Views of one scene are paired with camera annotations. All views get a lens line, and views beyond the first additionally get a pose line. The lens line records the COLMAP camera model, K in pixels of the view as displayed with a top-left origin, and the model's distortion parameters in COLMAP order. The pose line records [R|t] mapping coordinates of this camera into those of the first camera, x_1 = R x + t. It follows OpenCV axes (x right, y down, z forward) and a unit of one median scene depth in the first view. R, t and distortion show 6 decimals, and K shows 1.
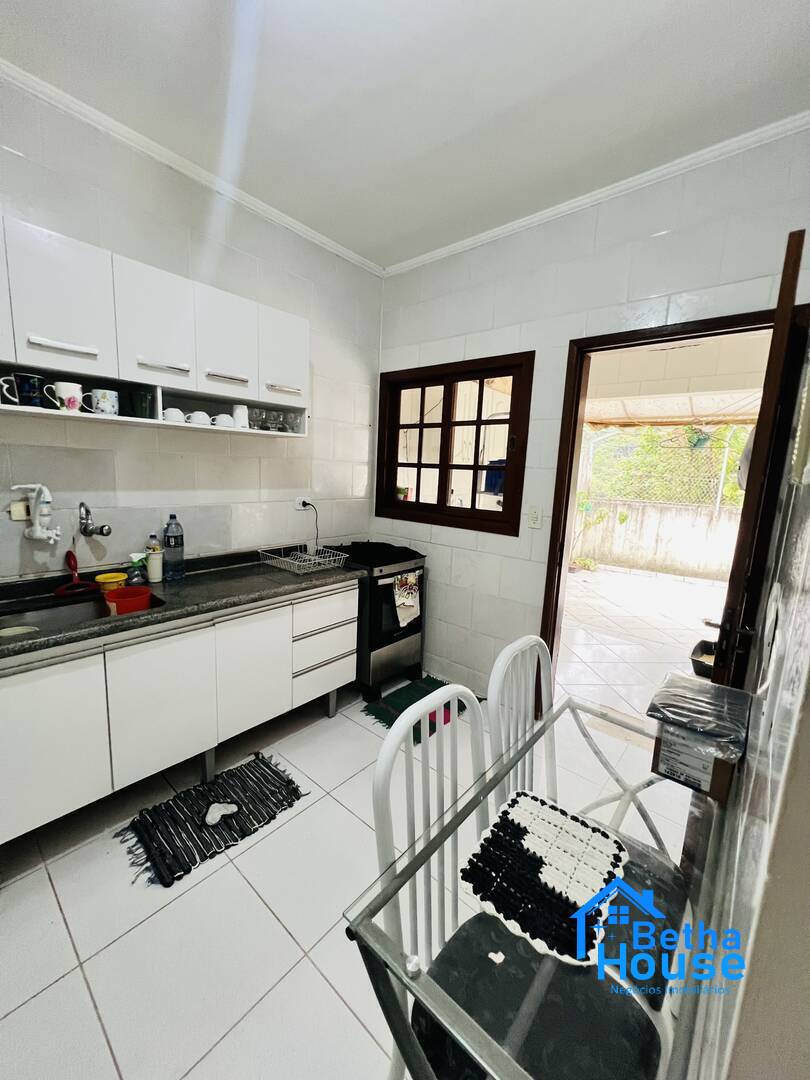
lens RADIAL K [[431.9, 0, 405.1], [0, 431.9, 538.4], [0, 0, 1]] dist [-0.001471, 0.000476]
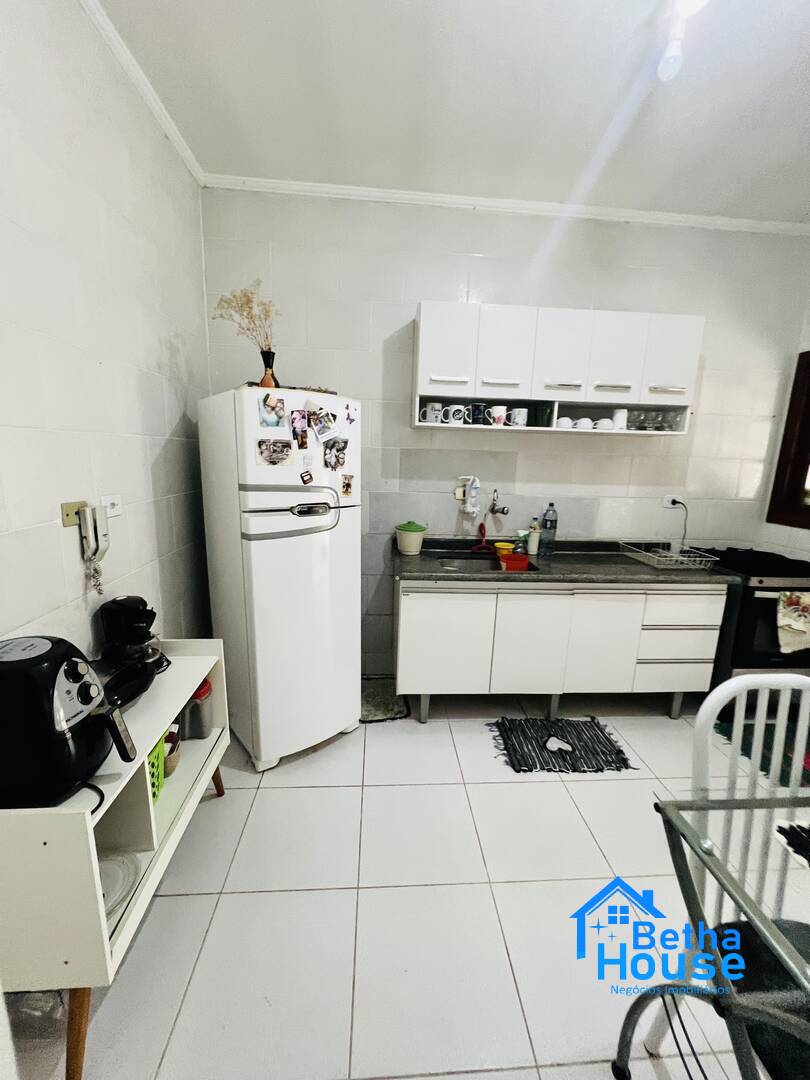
lens RADIAL K [[431.9, 0, 407.3], [0, 431.9, 538.0], [0, 0, 1]] dist [-0.001471, 0.000476]
pose [[0.702966, 0.115646, -0.701758, 0.051735], [-0.116456, 0.992091, 0.046835, 0.033912], [0.701624, 0.048801, 0.710874, -0.163760]]
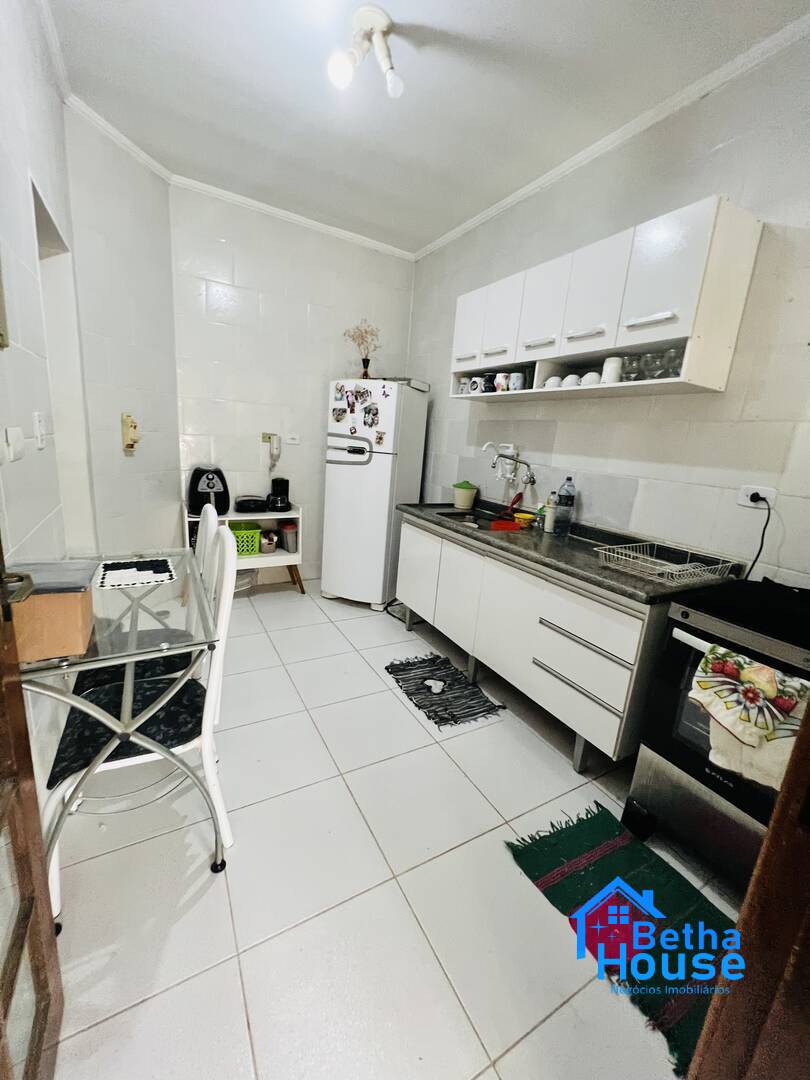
lens RADIAL K [[431.9, 0, 406.3], [0, 431.9, 538.0], [0, 0, 1]] dist [-0.001471, 0.000476]
pose [[-0.334662, 0.143698, -0.931318, 0.614920], [-0.244492, 0.941221, 0.233082, -0.059848], [0.910069, 0.305704, -0.279857, 0.930891]]
